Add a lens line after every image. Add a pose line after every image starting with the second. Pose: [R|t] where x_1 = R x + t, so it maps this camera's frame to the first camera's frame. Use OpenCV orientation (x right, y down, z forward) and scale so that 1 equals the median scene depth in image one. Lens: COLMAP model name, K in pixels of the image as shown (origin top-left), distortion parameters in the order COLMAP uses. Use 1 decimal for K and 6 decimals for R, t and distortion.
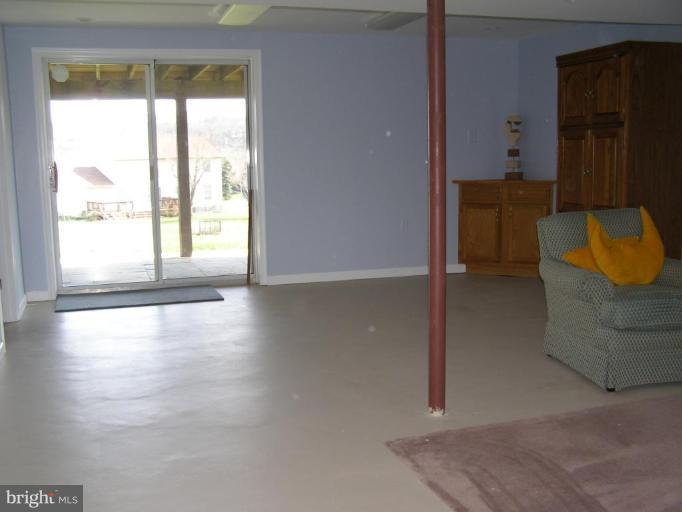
lens RADIAL K [[766.5, 0, 331.4], [0, 766.5, 266.7], [0, 0, 1]] dist [-0.177642, 0.344677]
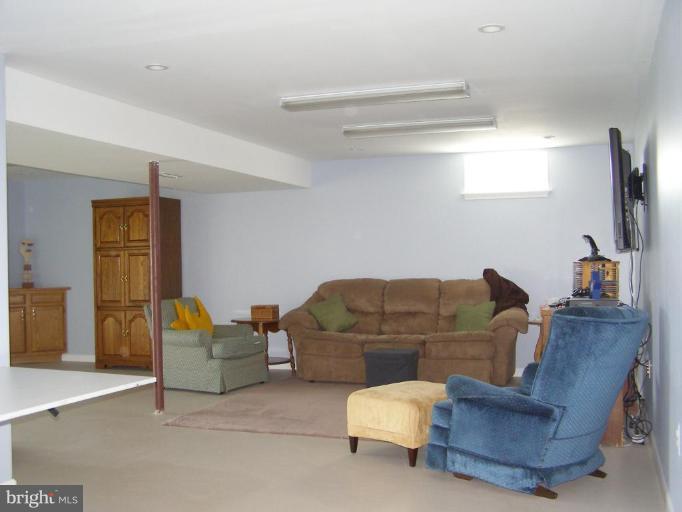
lens RADIAL K [[766.5, 0, 331.4], [0, 766.5, 266.7], [0, 0, 1]] dist [-0.177642, 0.344677]
pose [[0.617195, 0.005495, 0.786791, -0.559434], [0.119051, 0.987810, -0.100288, 0.047892], [-0.777751, 0.155565, 0.609017, -0.226921]]
